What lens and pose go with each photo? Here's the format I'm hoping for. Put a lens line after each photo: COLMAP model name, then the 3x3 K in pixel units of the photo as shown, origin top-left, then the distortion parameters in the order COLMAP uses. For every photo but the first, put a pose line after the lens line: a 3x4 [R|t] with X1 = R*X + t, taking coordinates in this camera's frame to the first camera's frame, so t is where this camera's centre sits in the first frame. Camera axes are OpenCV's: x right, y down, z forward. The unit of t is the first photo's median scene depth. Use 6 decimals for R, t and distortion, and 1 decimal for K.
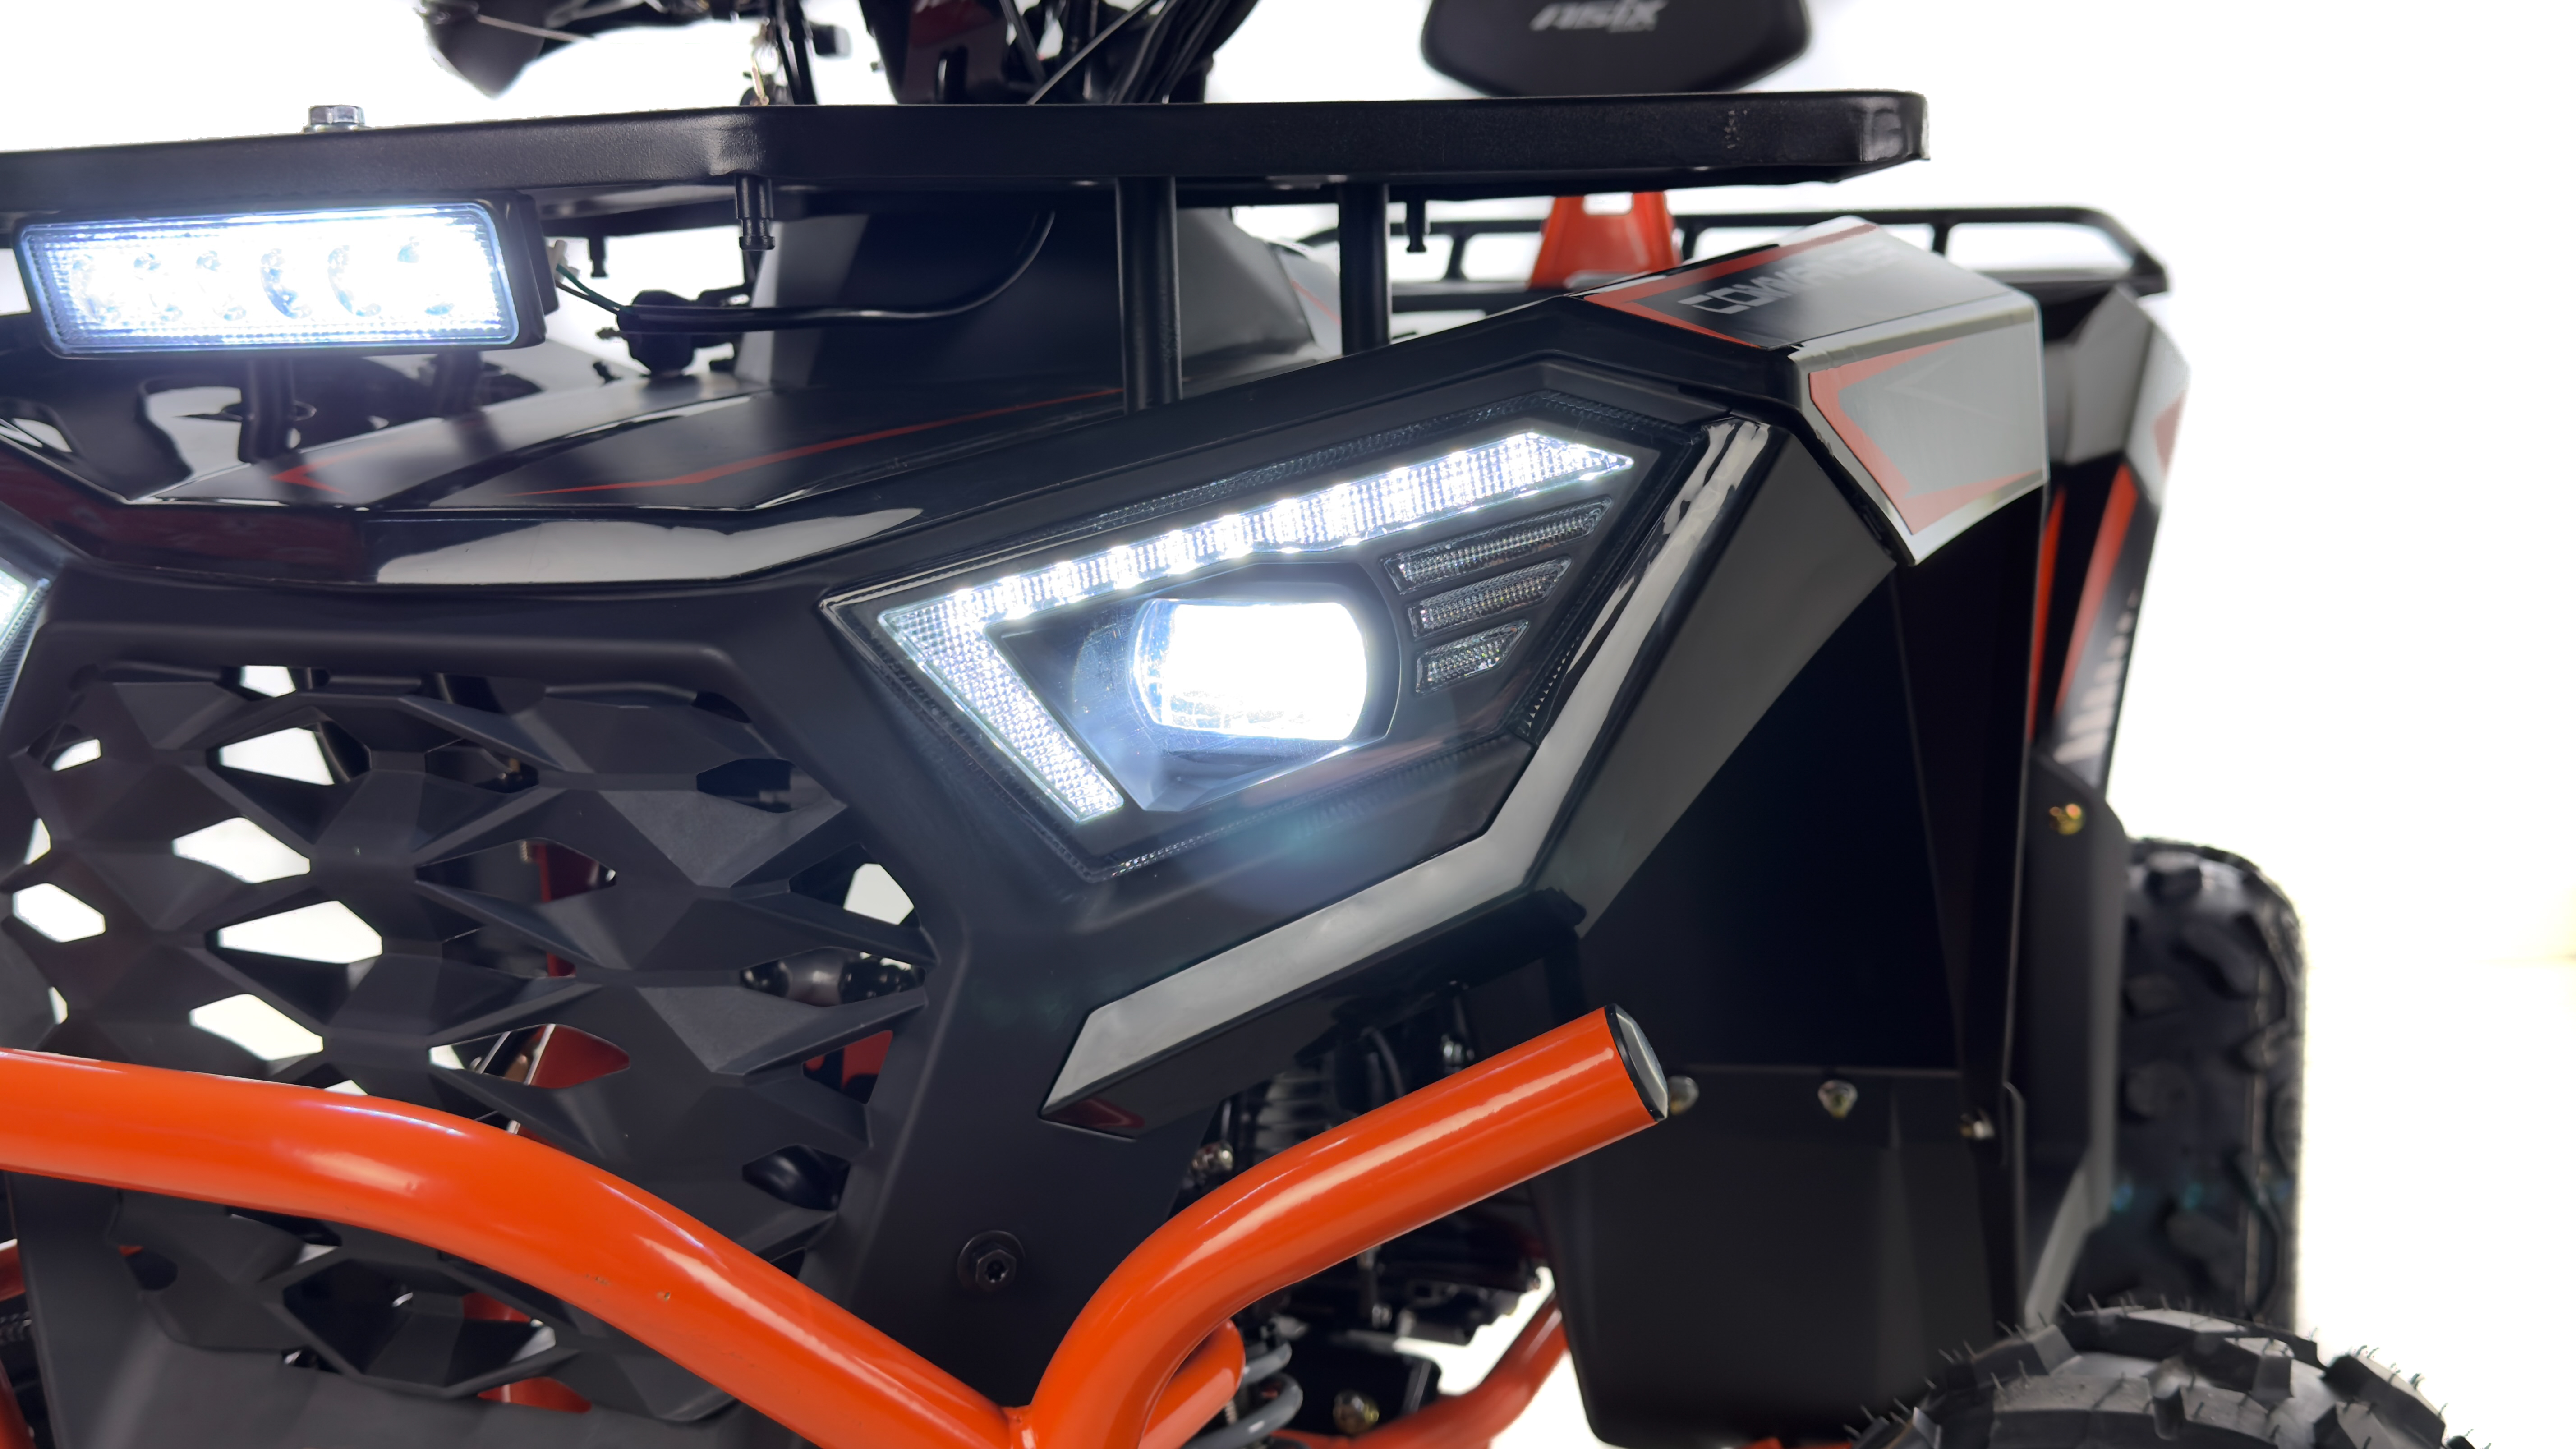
lens RADIAL K [[2564.6, 0, 1288.0], [0, 2564.6, 724.5], [0, 0, 1]] dist [0.189176, -0.455874]
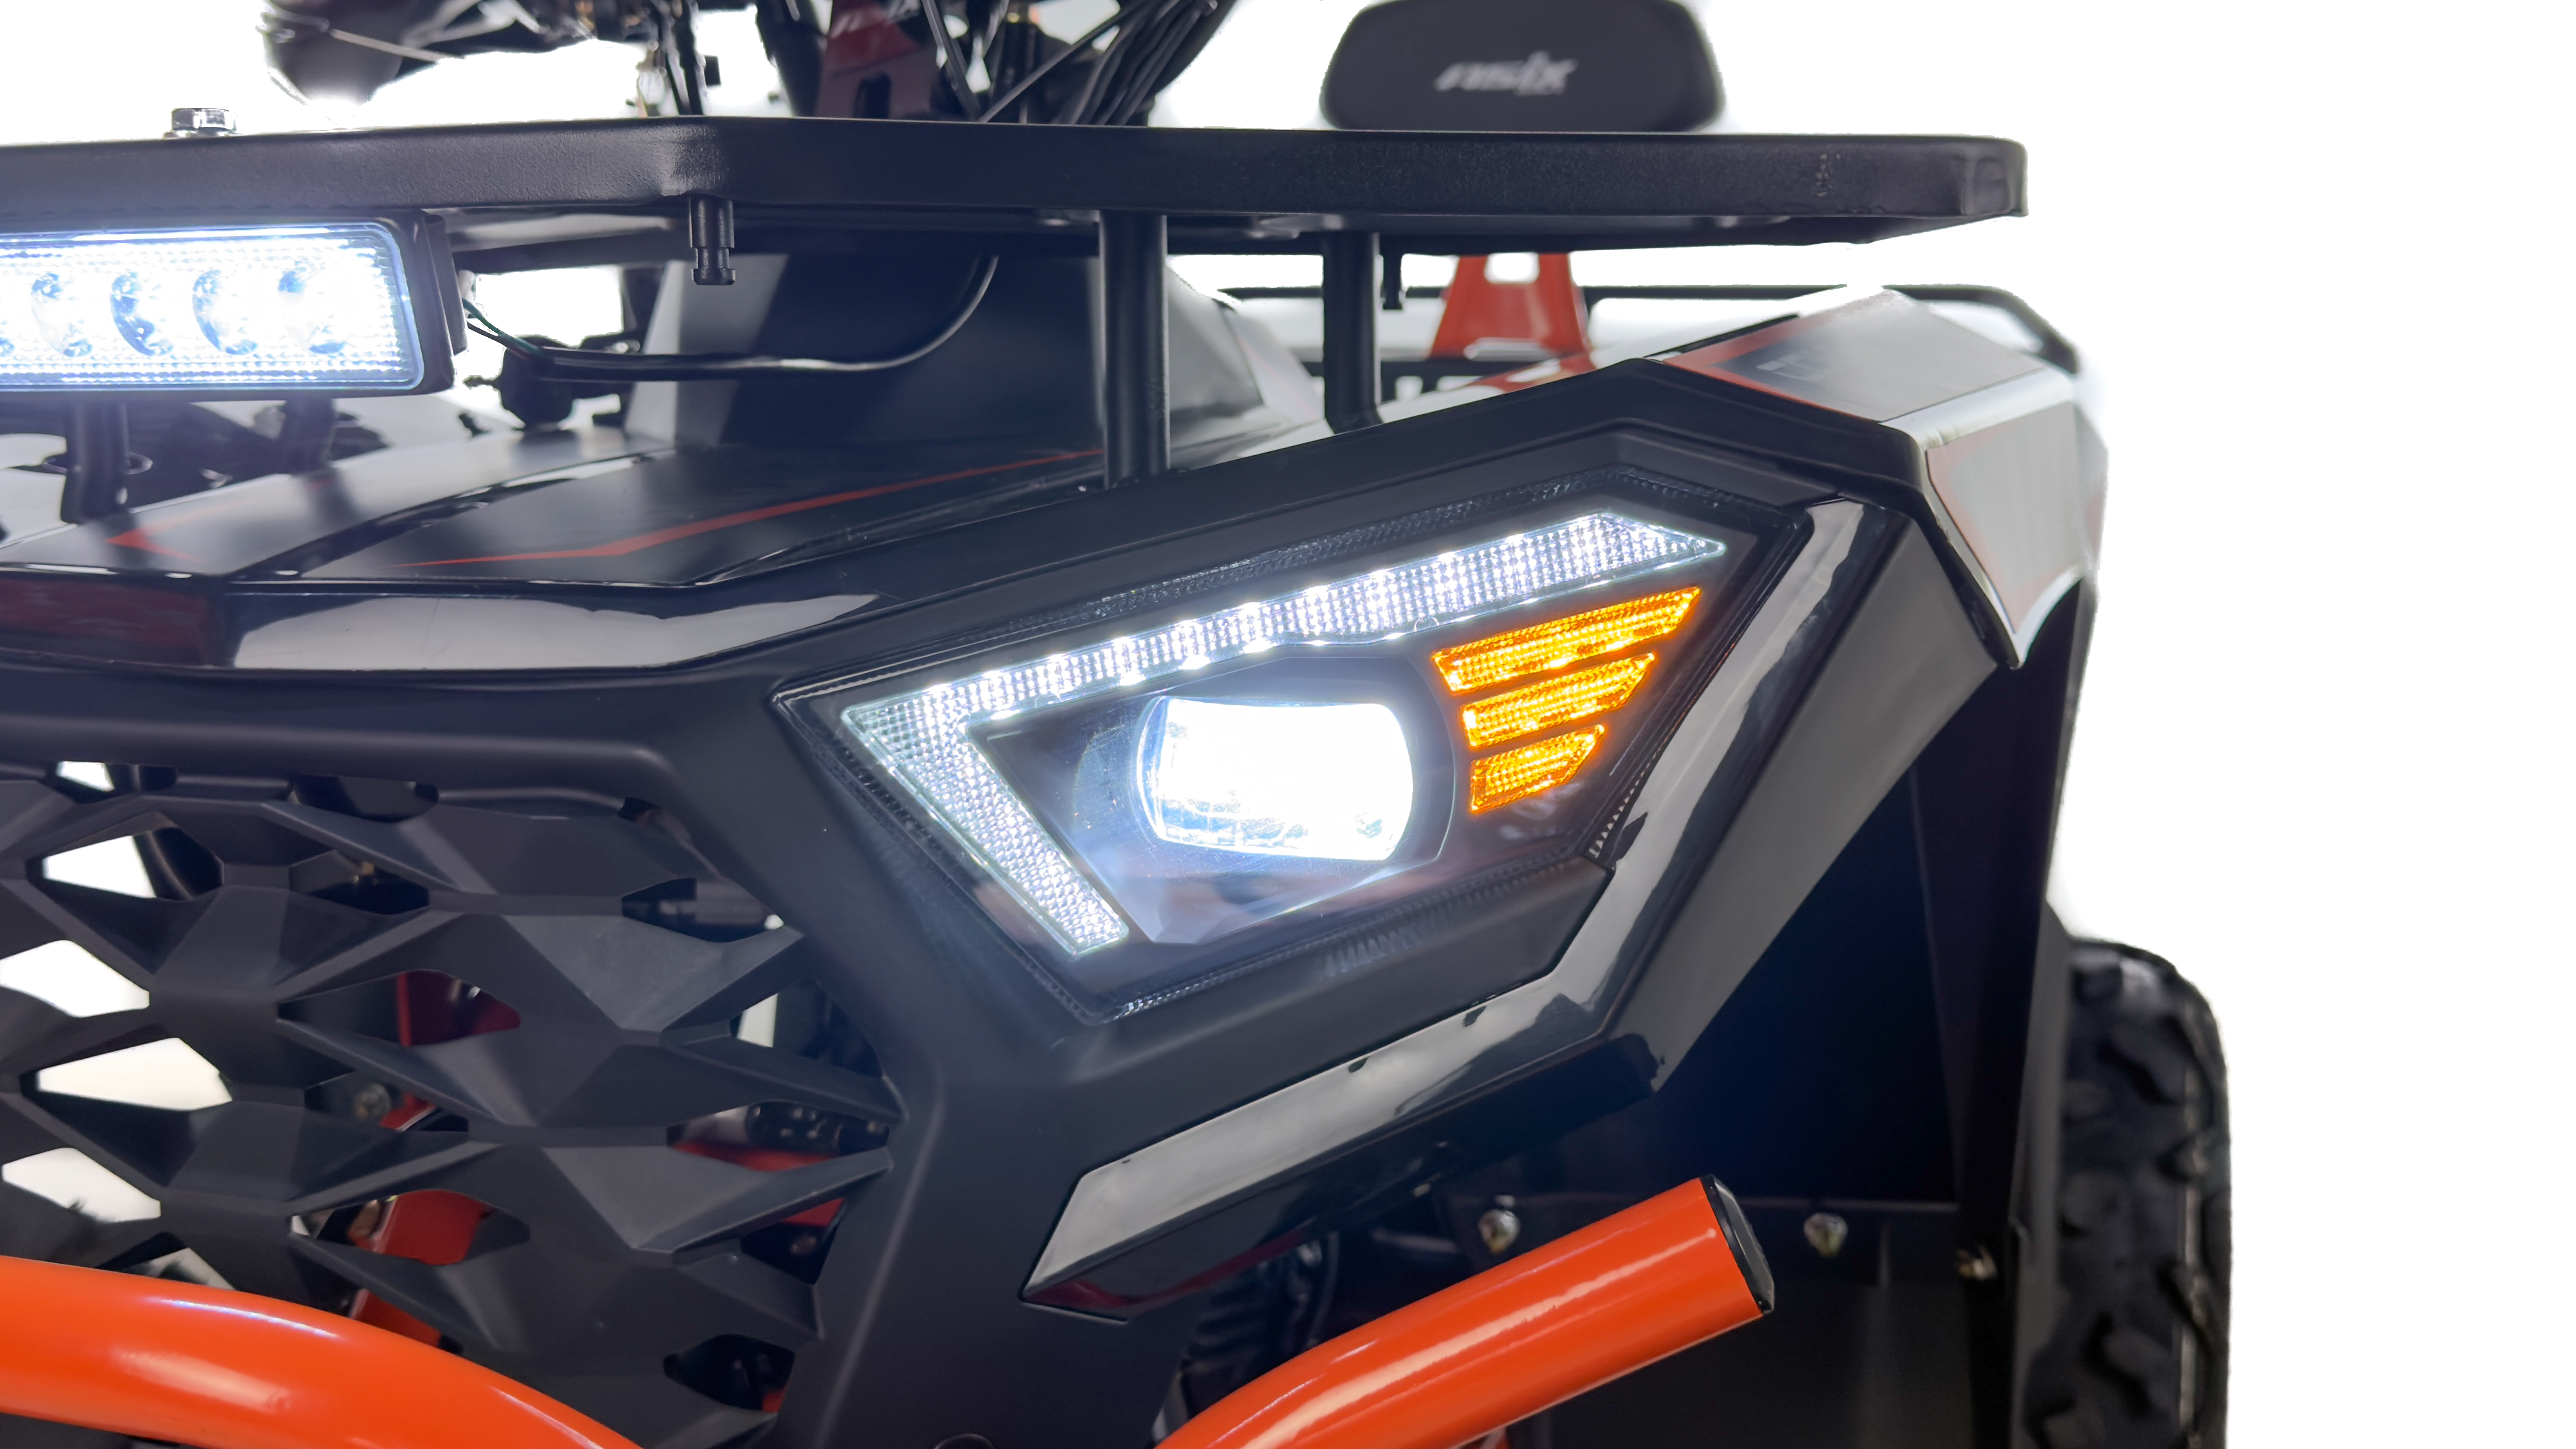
lens RADIAL K [[2564.6, 0, 1288.0], [0, 2564.6, 724.5], [0, 0, 1]] dist [0.189176, -0.455874]
pose [[0.997305, 0.010196, 0.072656, -0.071299], [-0.008319, 0.999625, -0.026083, -0.016635], [-0.072895, 0.025408, 0.997016, 0.129854]]
